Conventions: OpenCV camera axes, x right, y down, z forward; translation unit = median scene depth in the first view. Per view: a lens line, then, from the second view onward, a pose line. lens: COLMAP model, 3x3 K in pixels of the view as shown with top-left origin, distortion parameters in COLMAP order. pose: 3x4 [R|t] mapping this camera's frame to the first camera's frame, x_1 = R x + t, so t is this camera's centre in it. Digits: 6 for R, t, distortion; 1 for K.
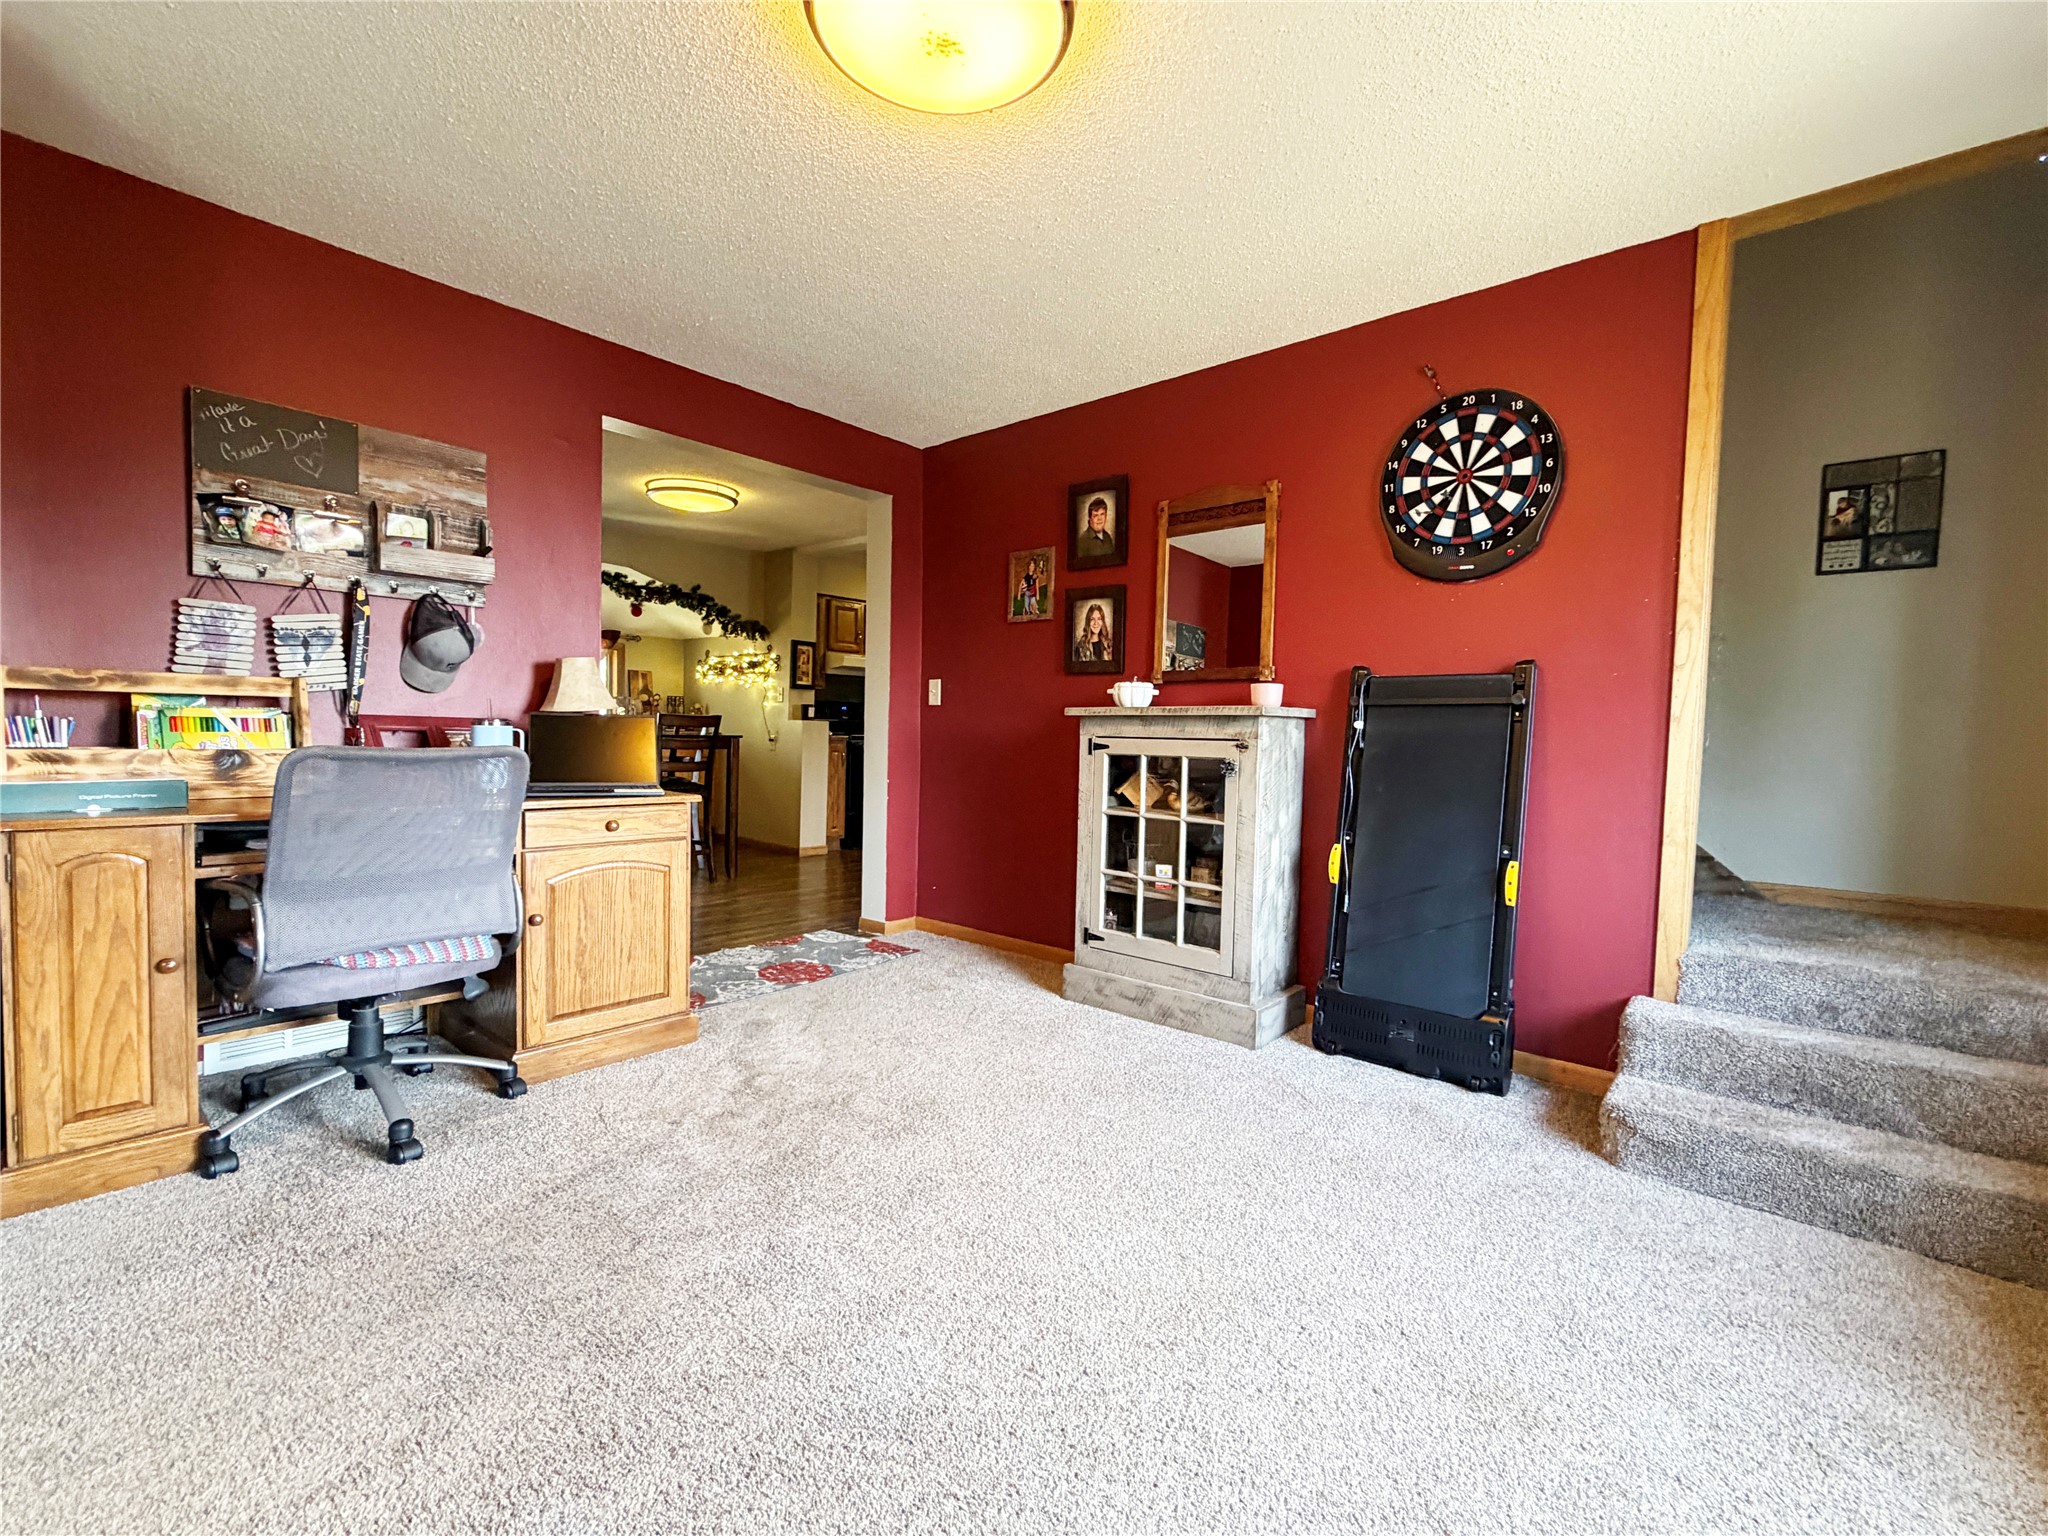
lens RADIAL K [[897.6, 0, 1028.4], [0, 897.6, 769.0], [0, 0, 1]] dist [-0.000430, 0.000061]
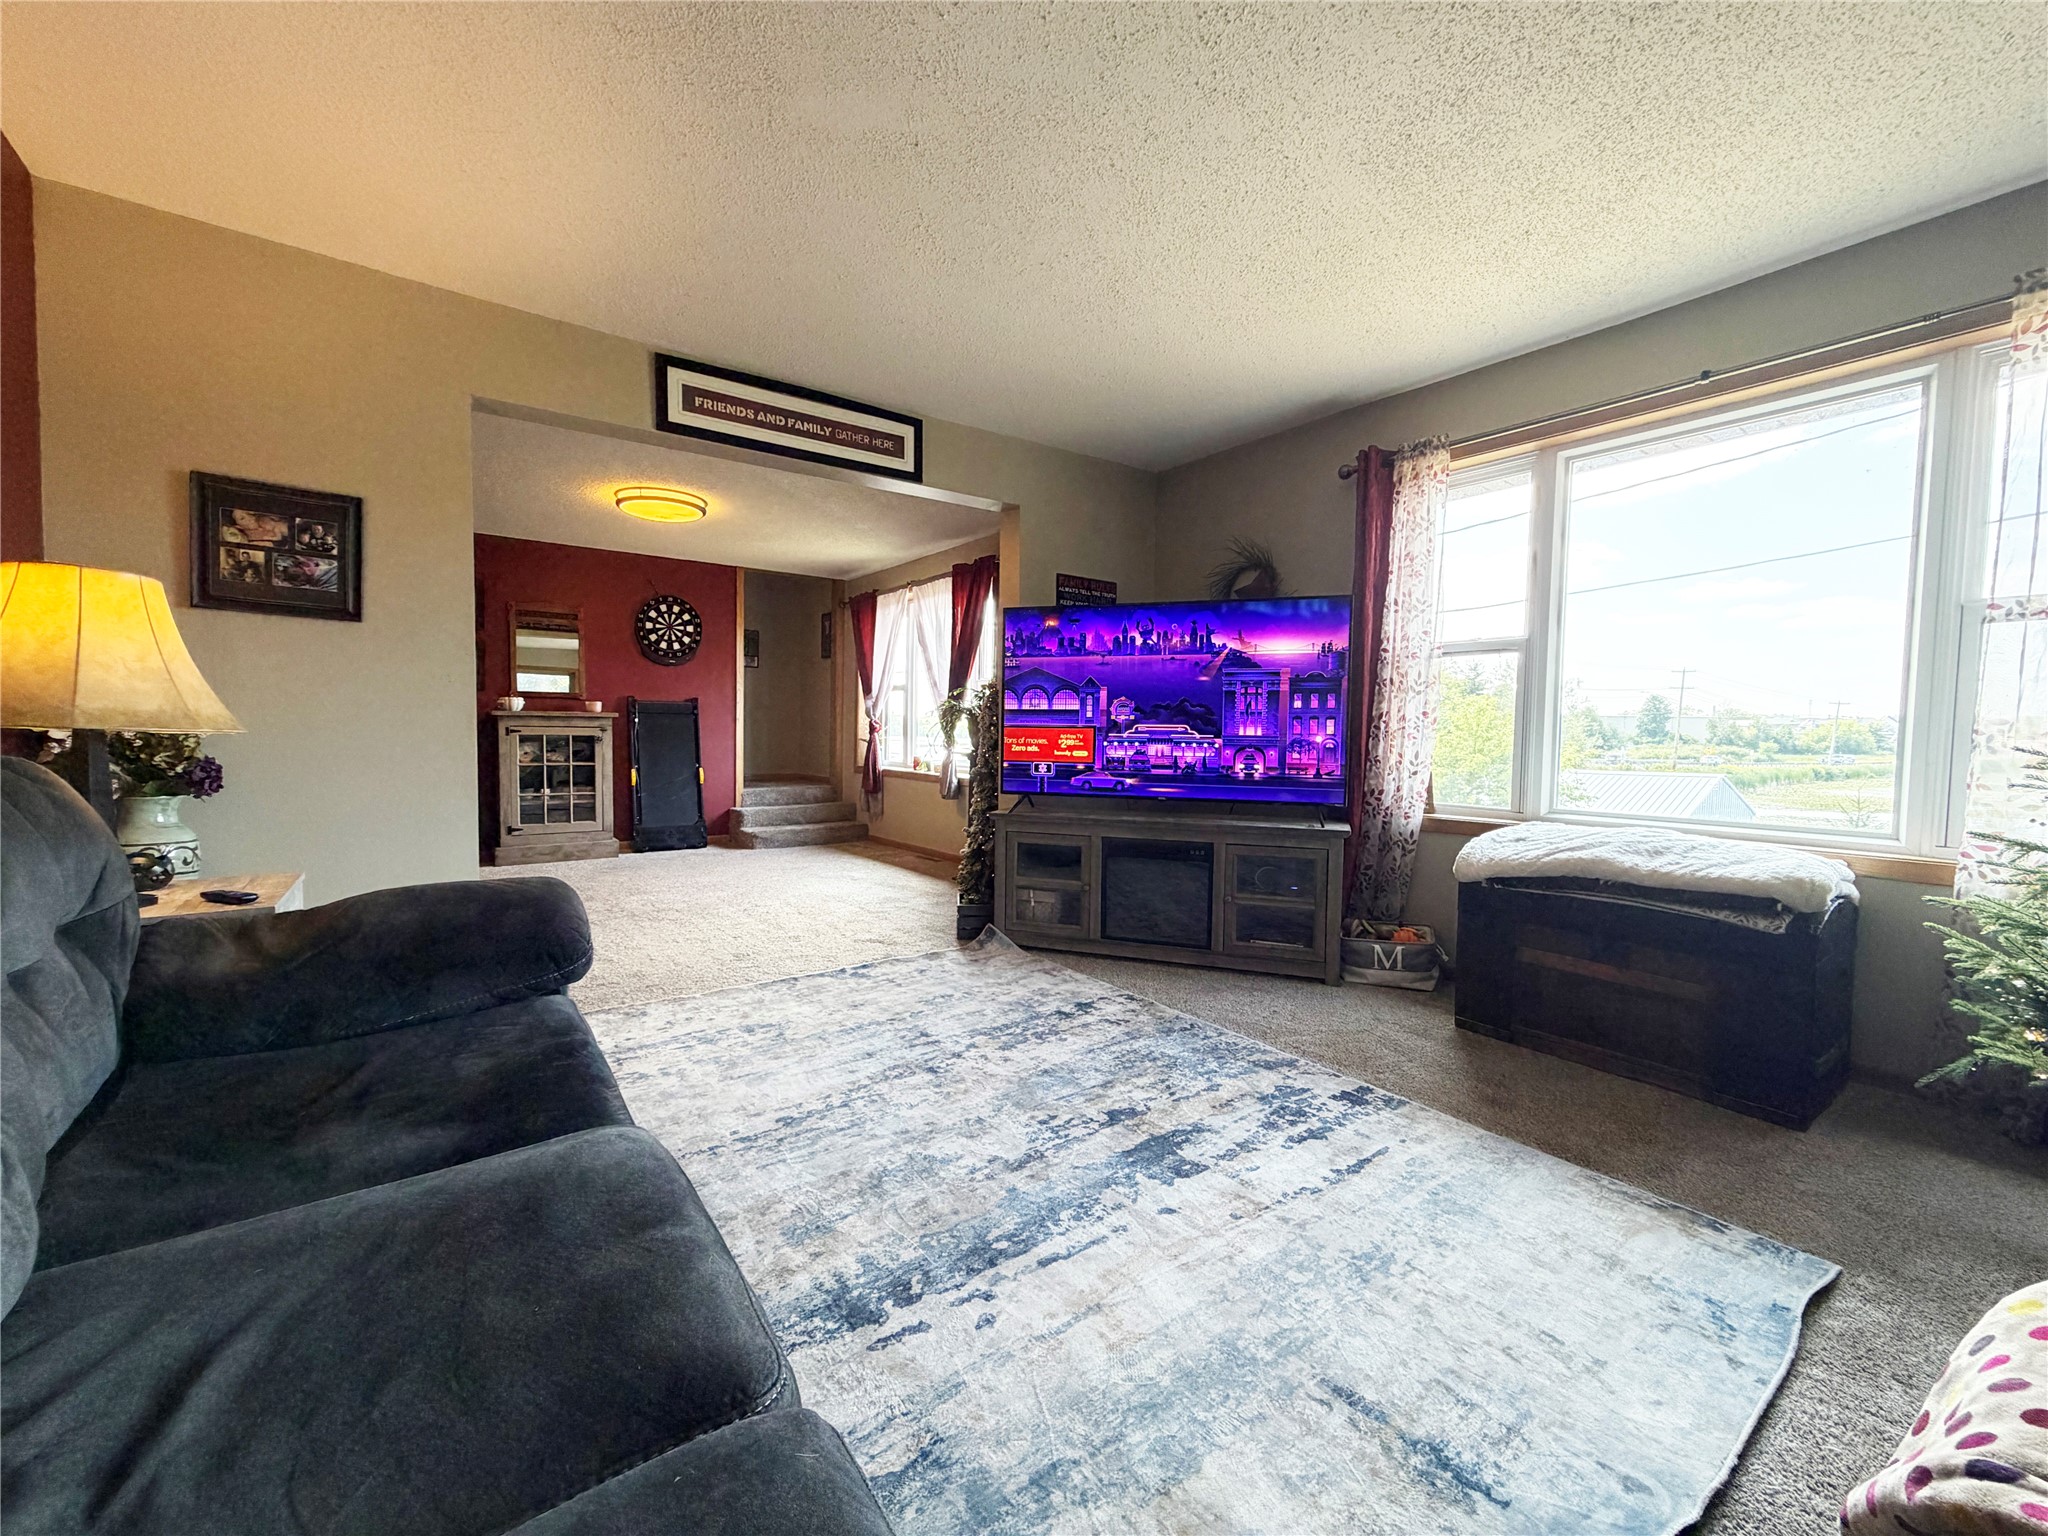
lens RADIAL K [[815.9, 0, 1024.0], [0, 815.9, 768.0], [0, 0, 1]] dist [0.001779, -0.000079]
pose [[0.209804, -0.065478, 0.975548, -1.543242], [0.025988, 0.997776, 0.061380, -0.027676], [-0.977398, 0.012475, 0.211039, -0.489118]]
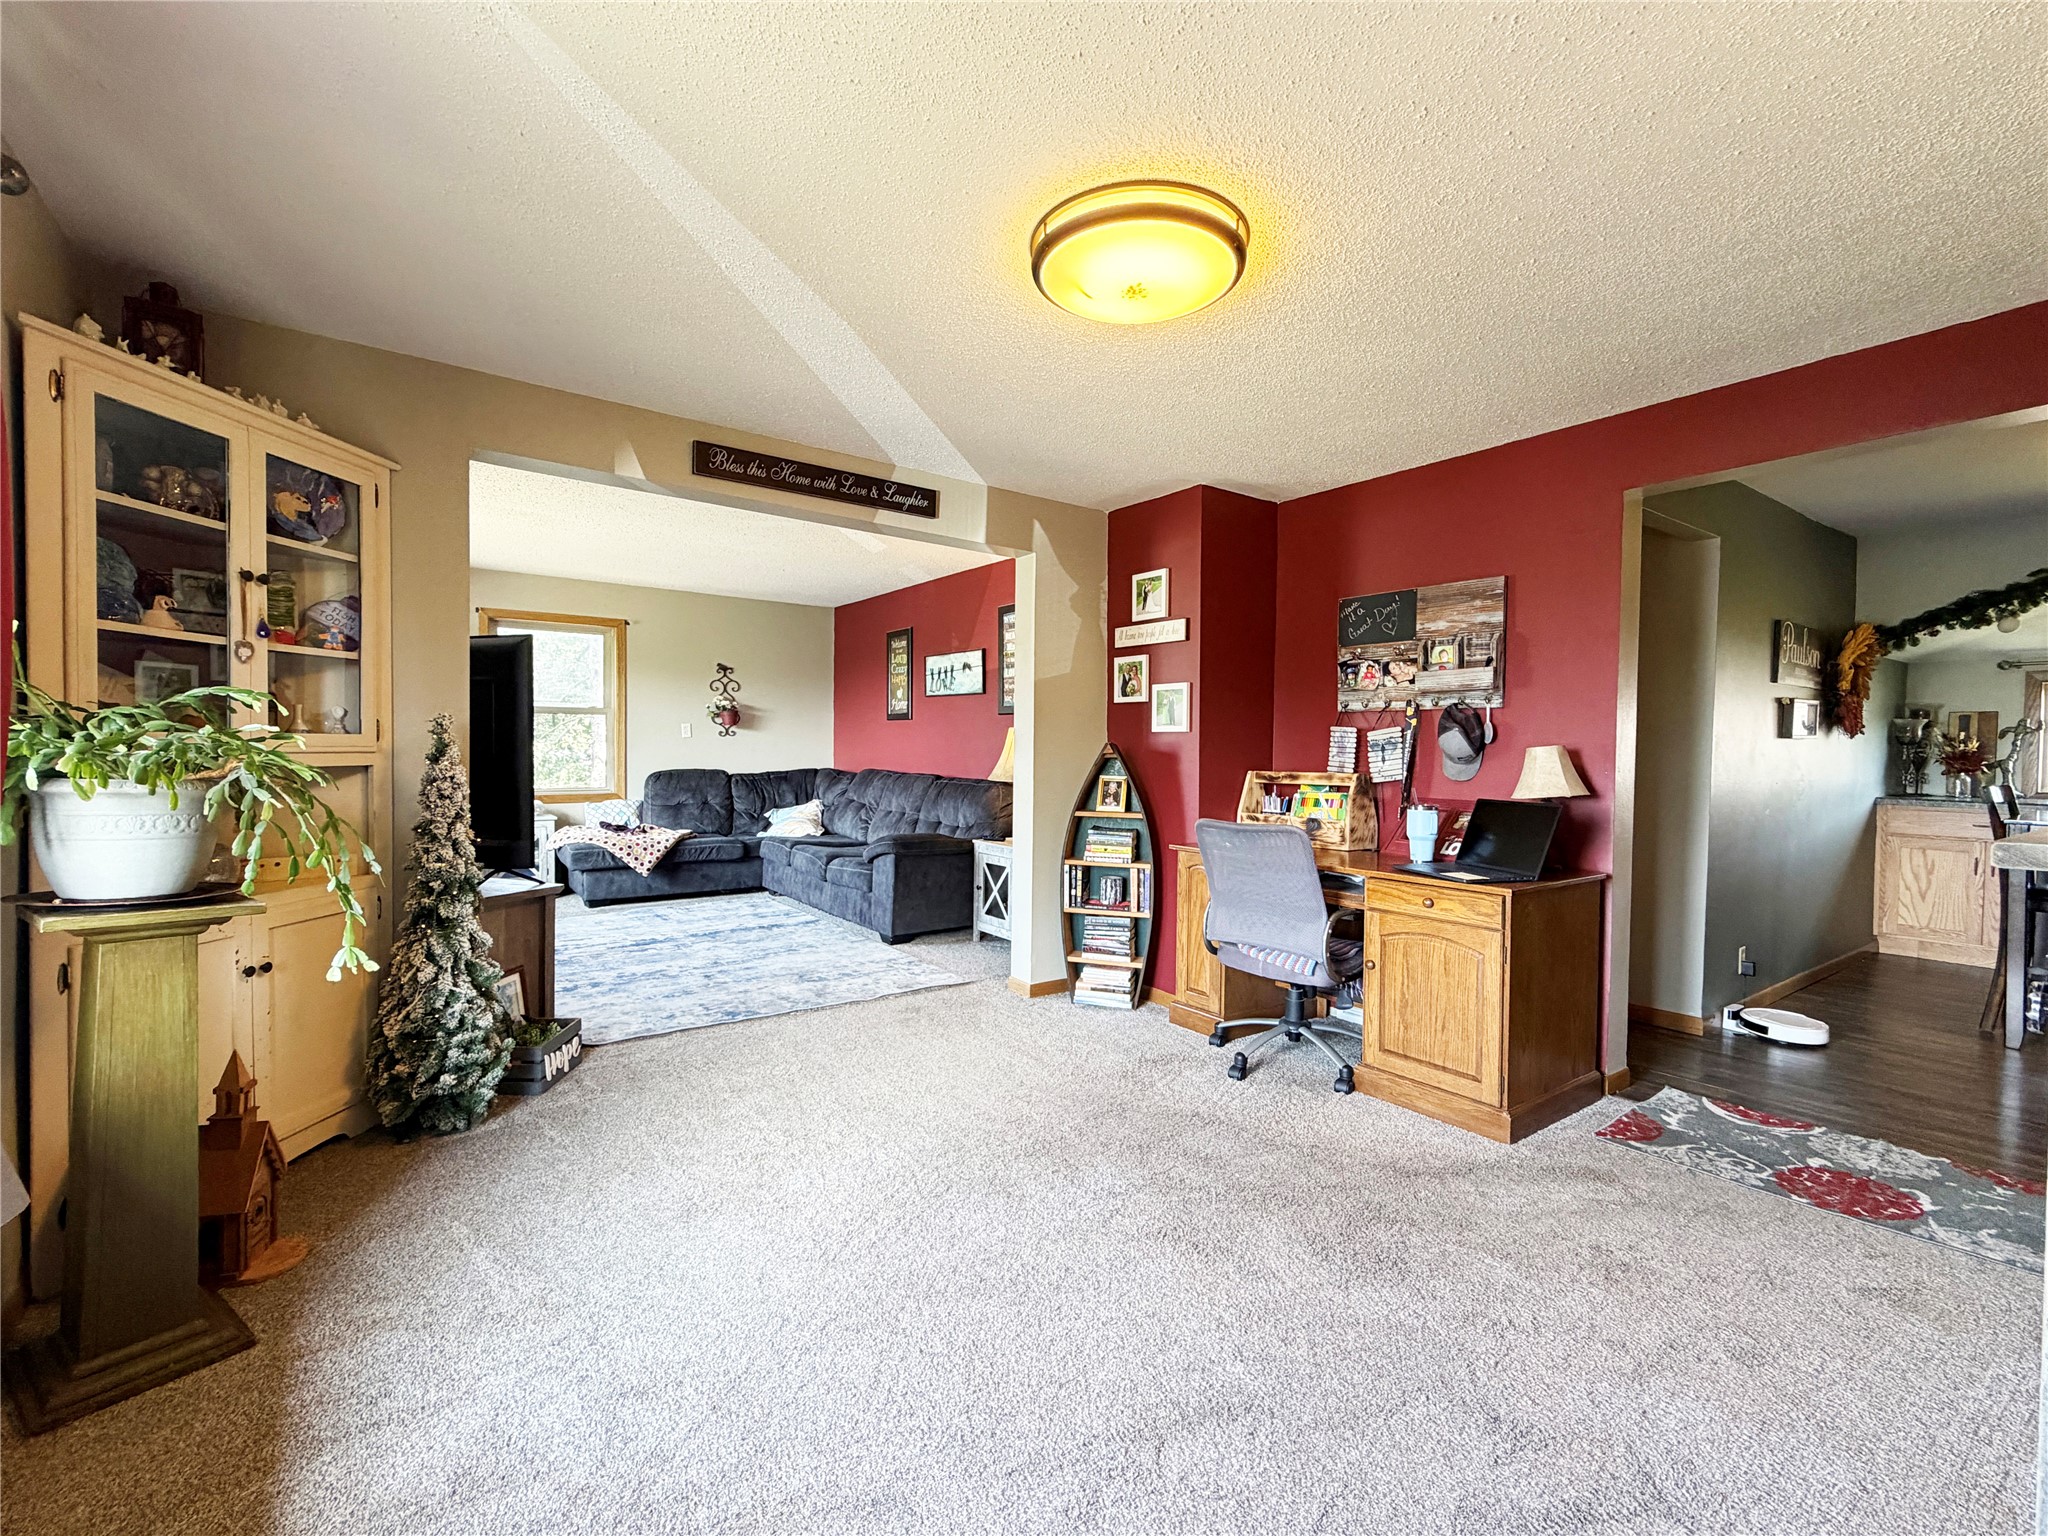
lens RADIAL K [[897.6, 0, 1028.4], [0, 897.6, 769.0], [0, 0, 1]] dist [-0.000430, 0.000061]
pose [[-0.227516, -0.003365, -0.973769, 0.663580], [-0.055339, 0.998423, 0.009479, -0.077410], [0.972201, 0.056044, -0.227343, 0.672136]]
